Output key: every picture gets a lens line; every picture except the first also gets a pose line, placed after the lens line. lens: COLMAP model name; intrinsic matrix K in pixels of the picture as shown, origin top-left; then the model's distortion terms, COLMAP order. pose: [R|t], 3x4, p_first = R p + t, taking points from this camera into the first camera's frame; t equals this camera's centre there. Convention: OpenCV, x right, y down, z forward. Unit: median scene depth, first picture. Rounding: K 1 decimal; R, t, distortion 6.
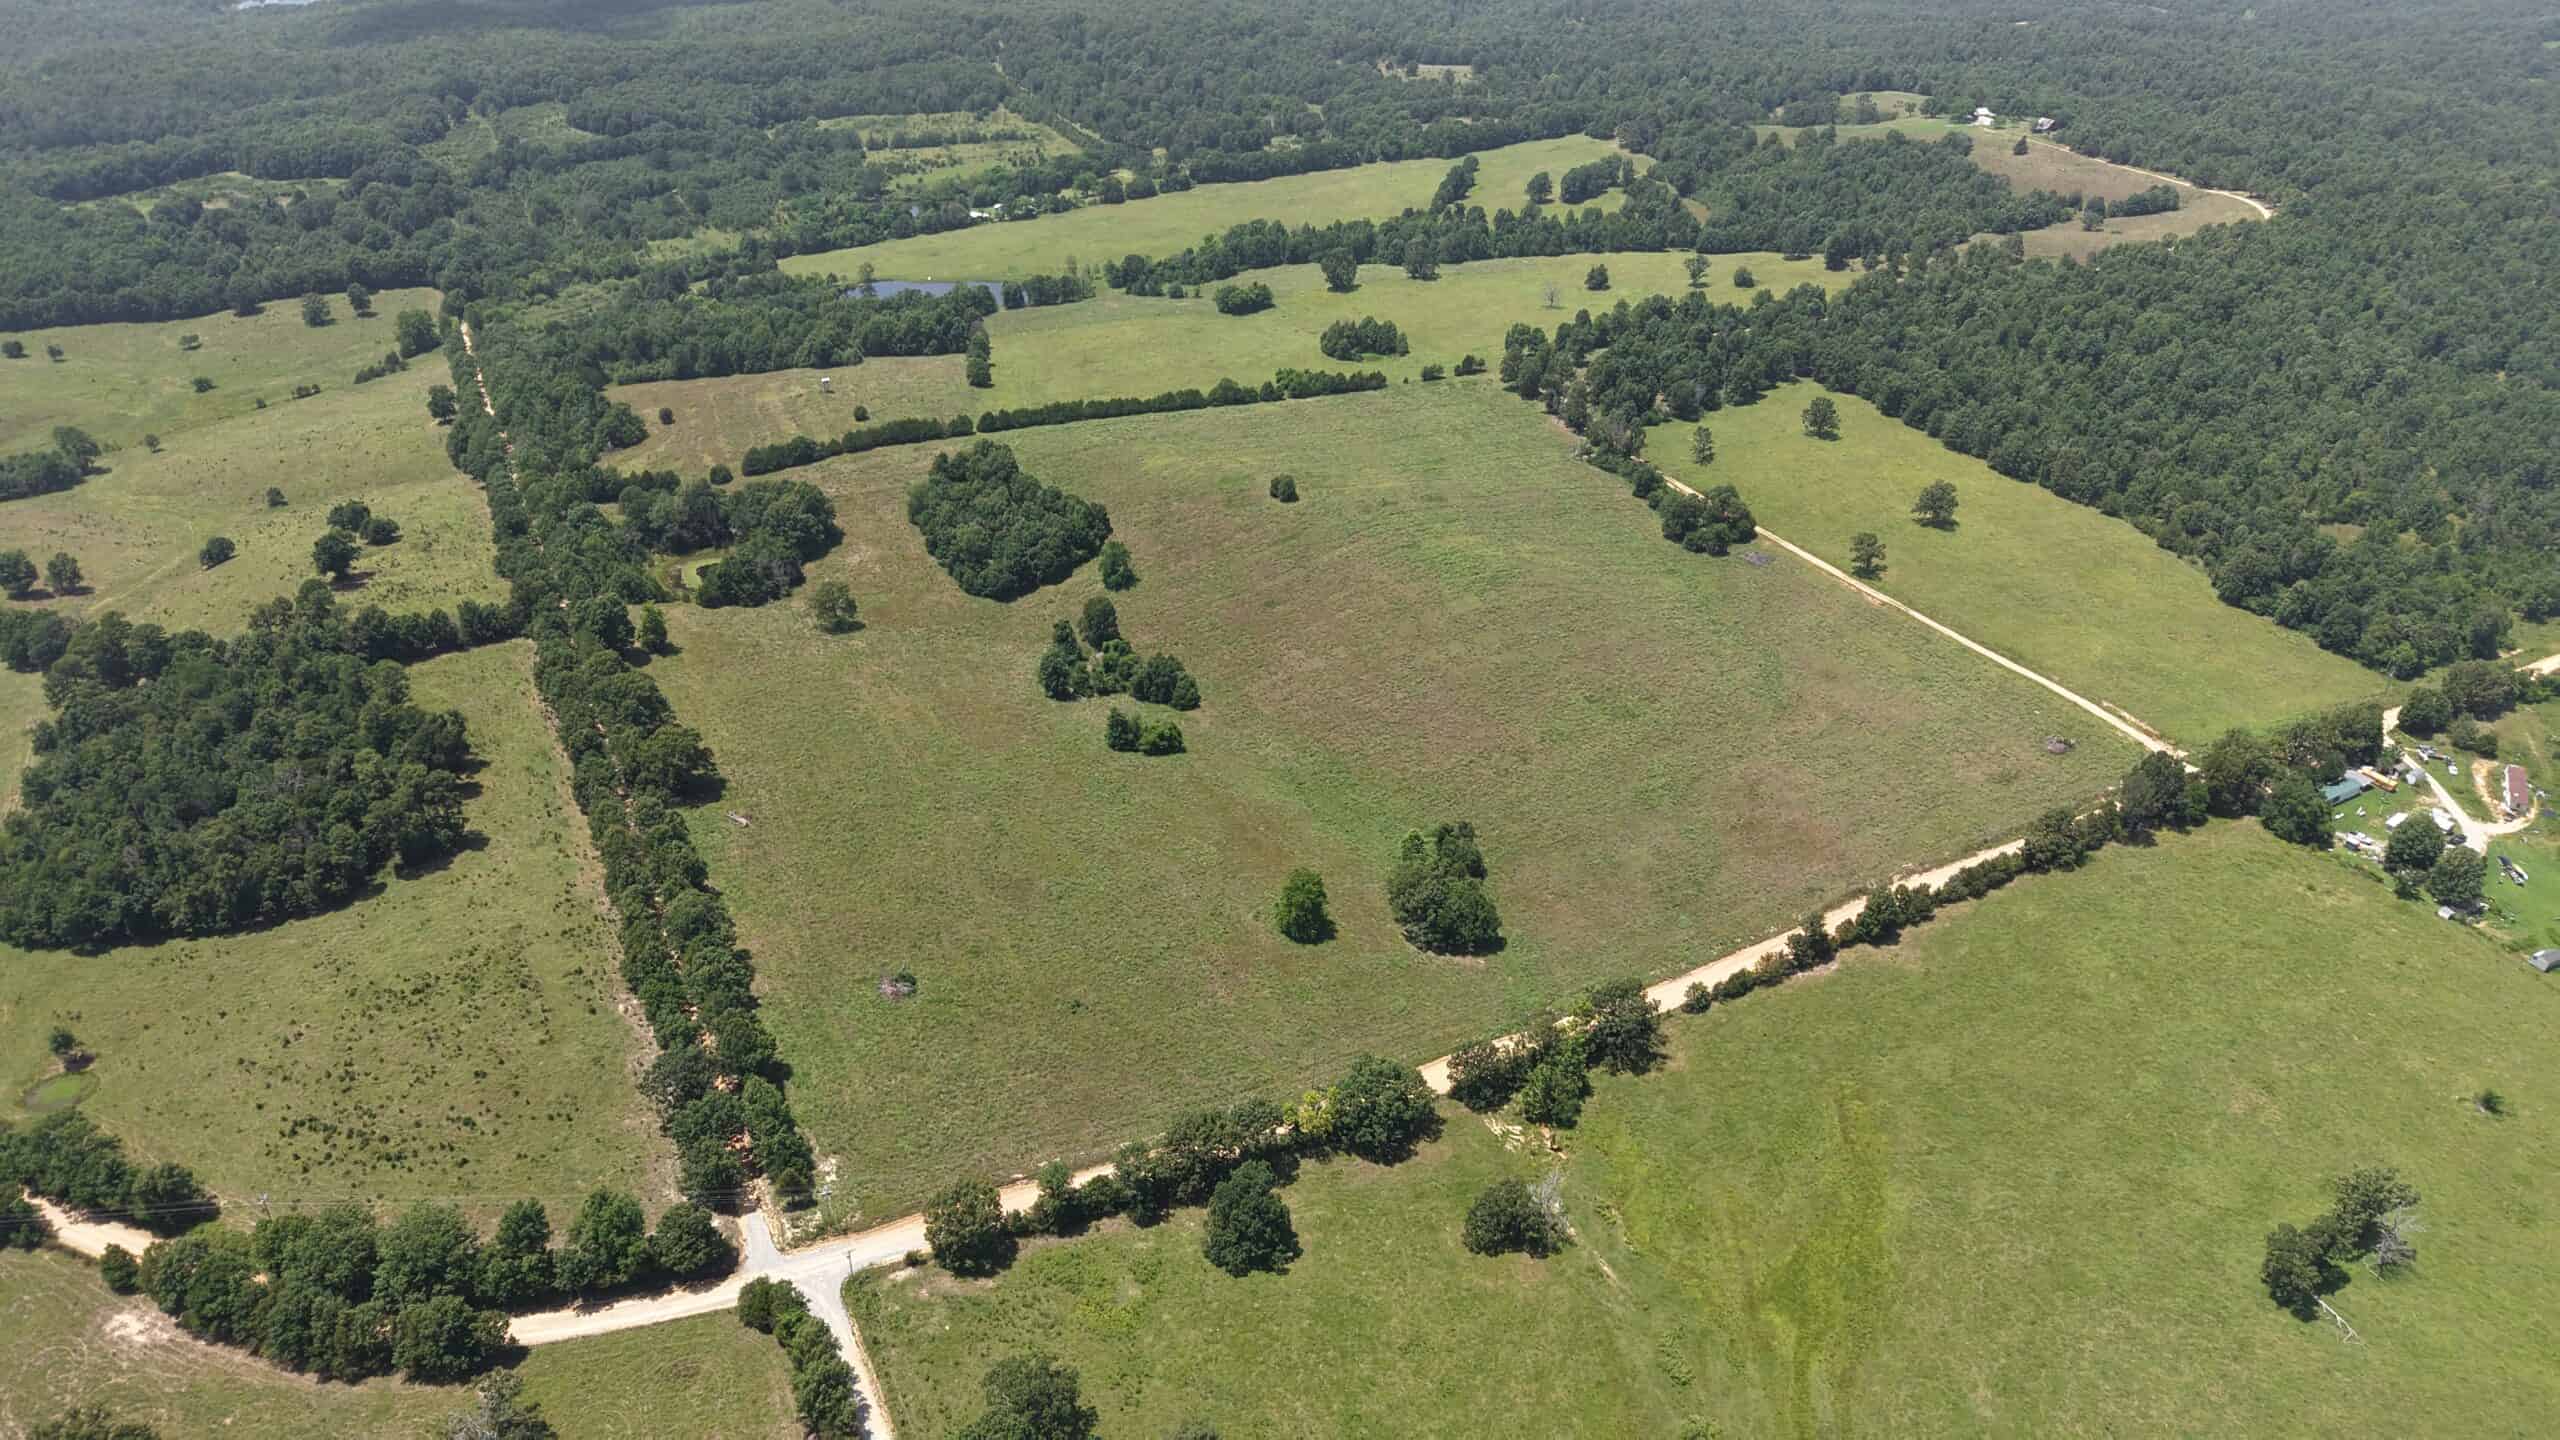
lens RADIAL K [[1722.0, 0, 1282.0], [0, 1722.0, 707.4], [0, 0, 1]] dist [0.015638, -0.017264]
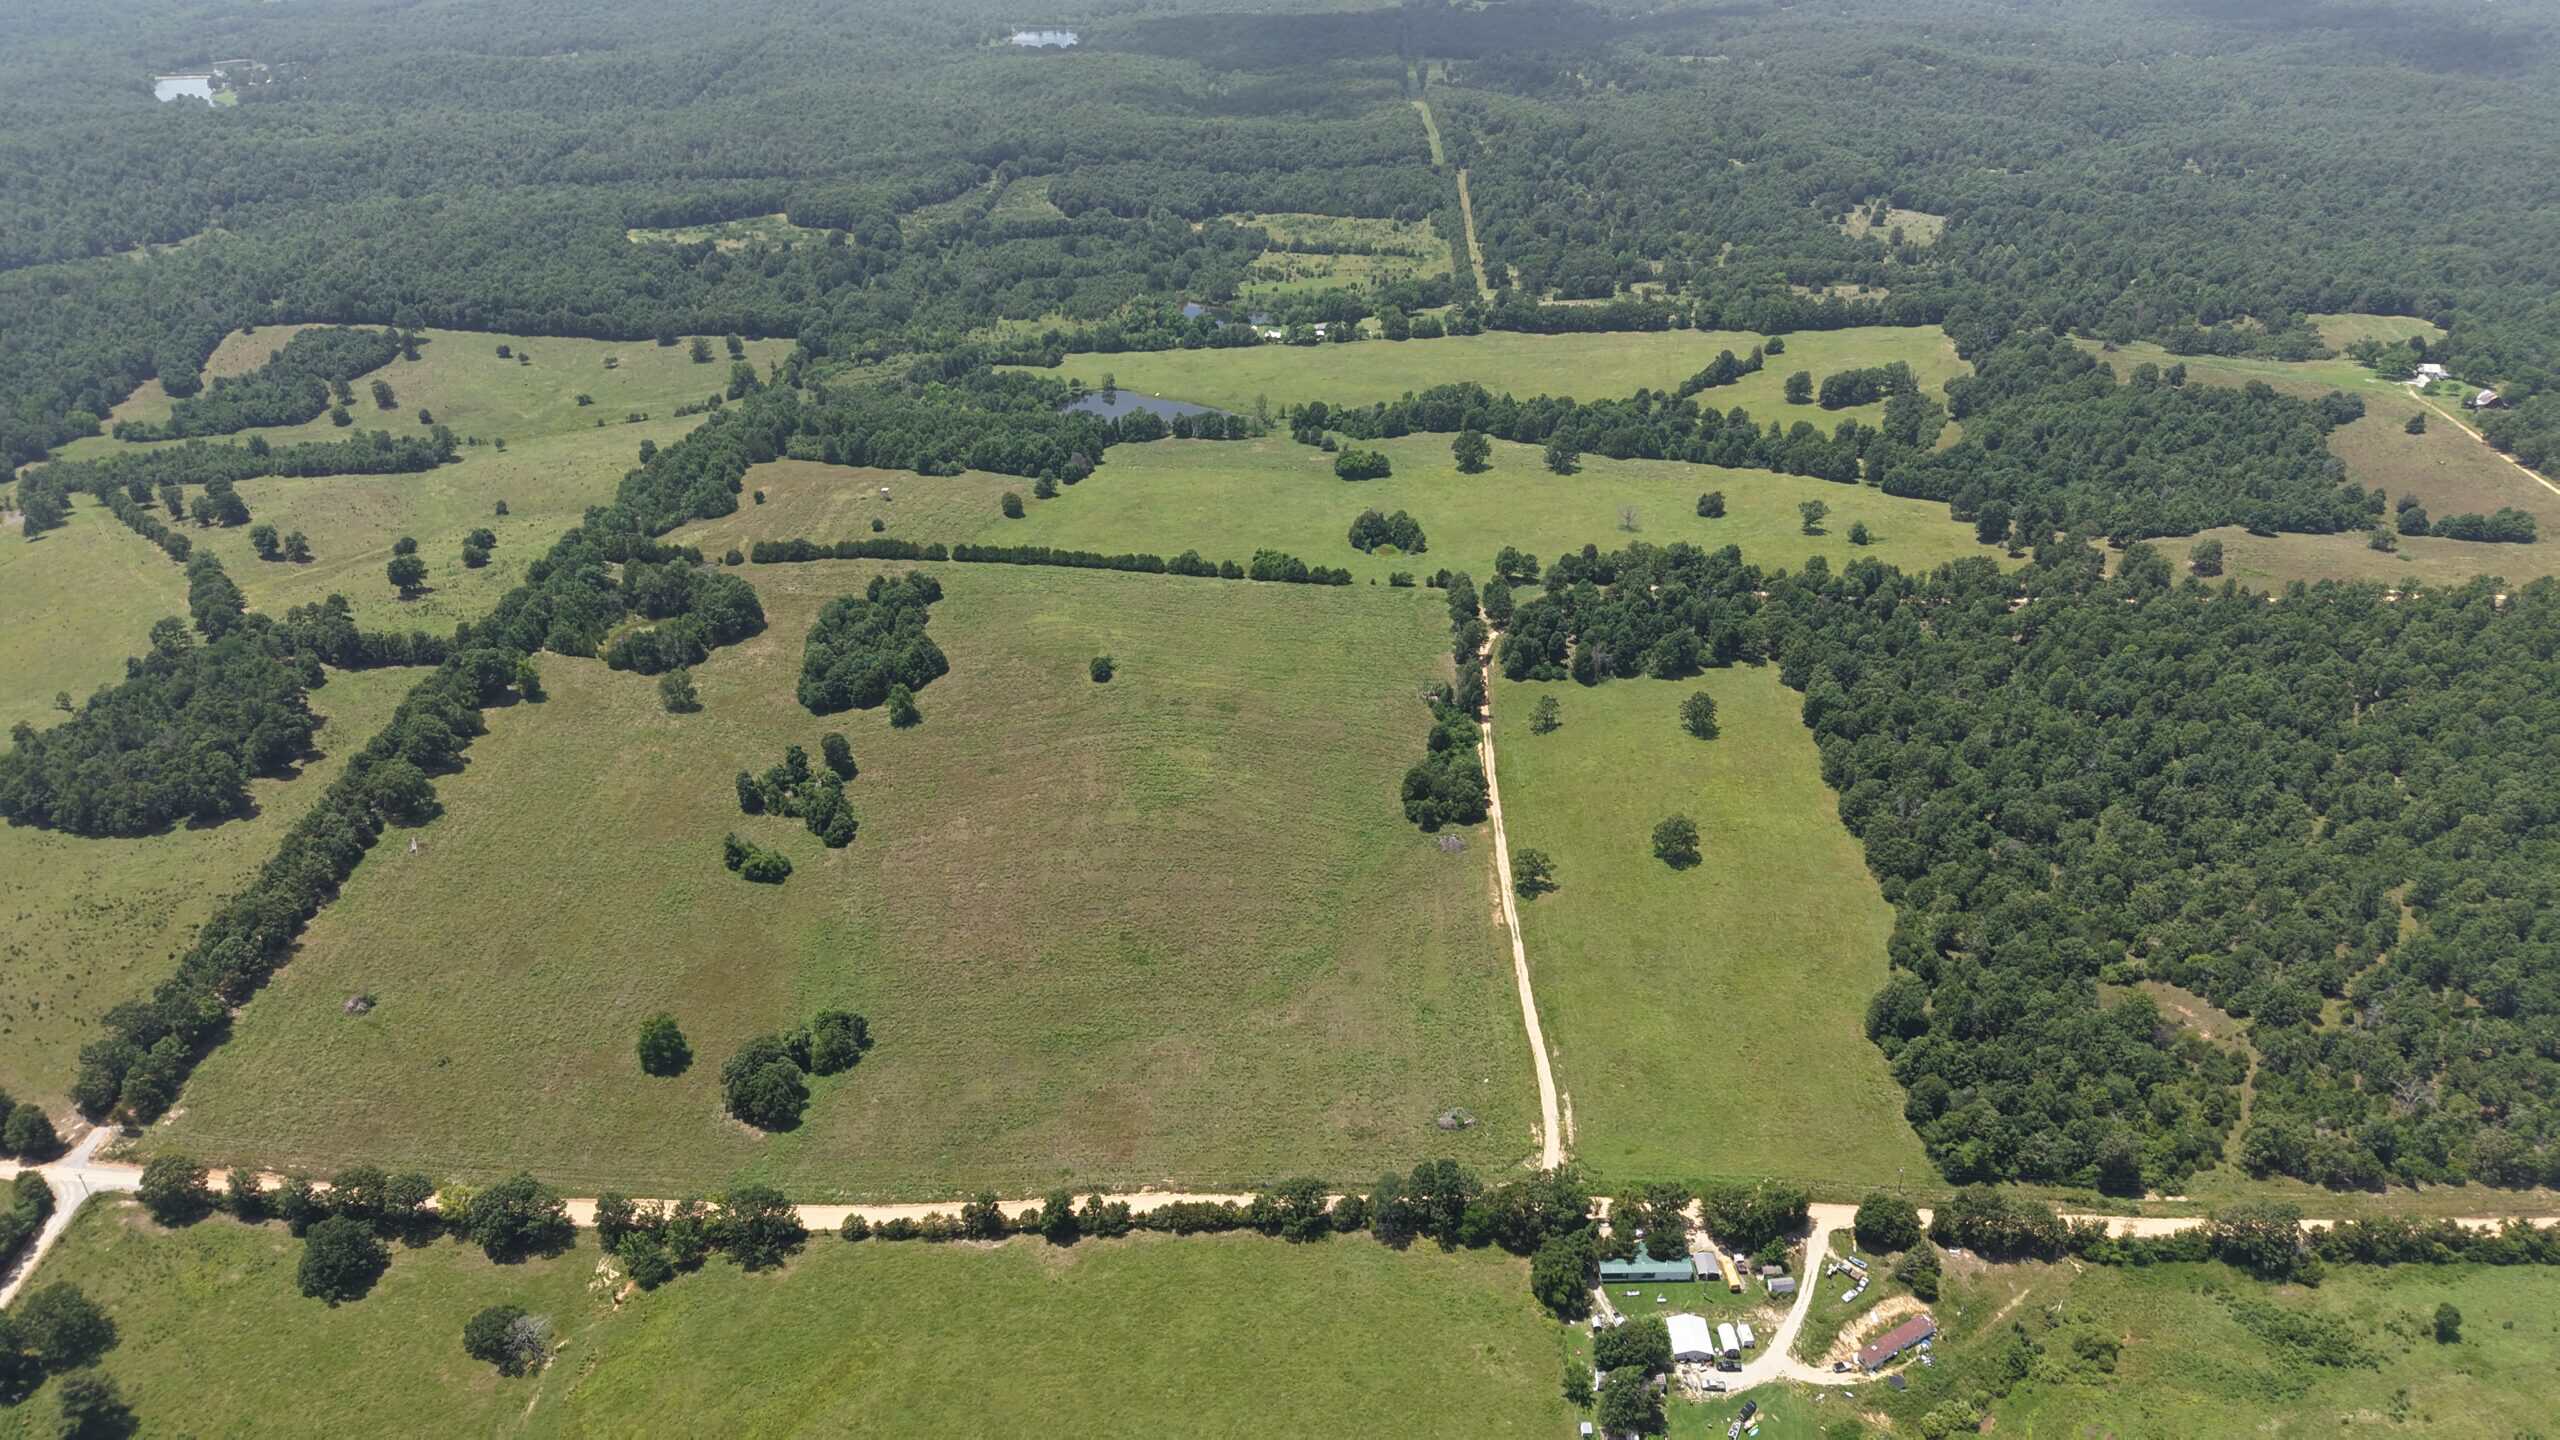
lens RADIAL K [[1722.0, 0, 1287.7], [0, 1722.0, 729.1], [0, 0, 1]] dist [0.015638, -0.017264]
pose [[0.877155, 0.235662, -0.418405, 0.530884], [-0.232737, 0.970757, 0.058851, -0.168322], [0.420039, 0.045757, 0.906352, 0.047726]]
